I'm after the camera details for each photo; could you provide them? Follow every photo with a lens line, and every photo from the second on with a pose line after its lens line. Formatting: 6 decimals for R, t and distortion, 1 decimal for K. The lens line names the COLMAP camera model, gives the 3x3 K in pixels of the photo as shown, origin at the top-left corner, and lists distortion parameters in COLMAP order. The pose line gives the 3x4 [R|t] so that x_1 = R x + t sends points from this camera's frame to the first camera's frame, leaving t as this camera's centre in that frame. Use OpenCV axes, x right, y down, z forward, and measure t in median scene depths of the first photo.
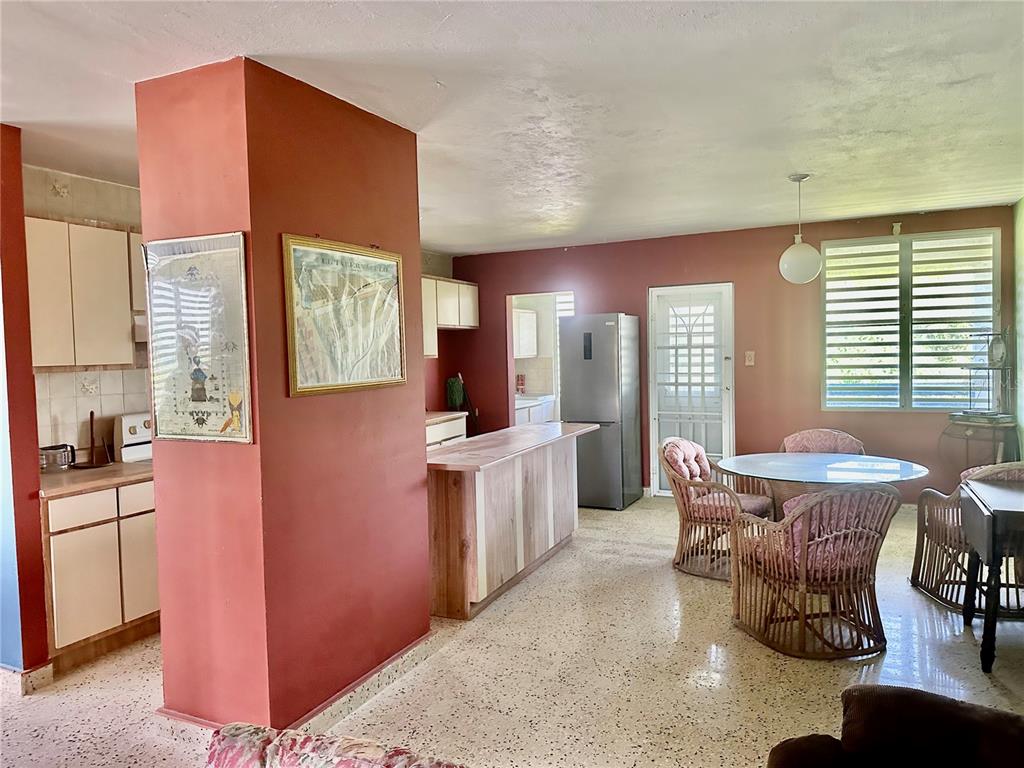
lens RADIAL K [[715.8, 0, 510.2], [0, 715.8, 386.3], [0, 0, 1]] dist [0.021634, -0.013177]
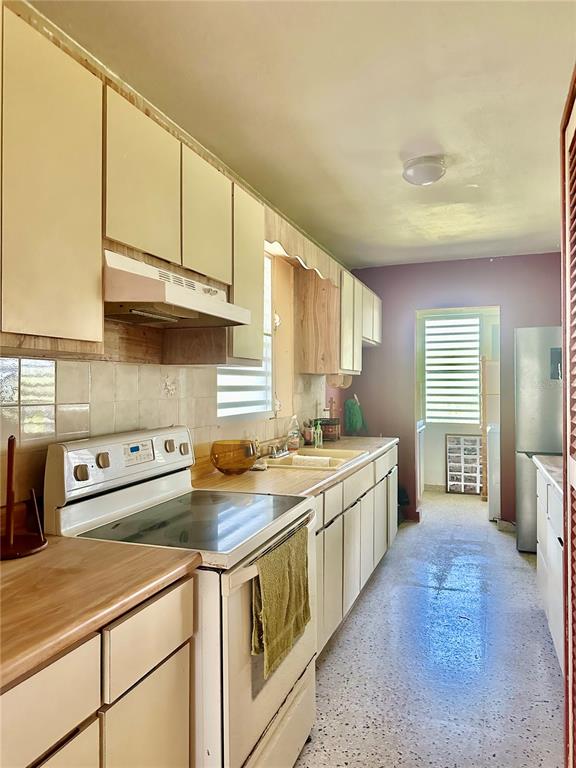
lens RADIAL K [[536.9, 0, 285.8], [0, 536.9, 381.4], [0, 0, 1]] dist [0.021634, -0.013177]
pose [[0.996387, 0.023543, 0.081604, -0.121593], [-0.018912, 0.998191, -0.057067, 0.004247], [-0.082800, 0.055318, 0.995030, 0.175957]]
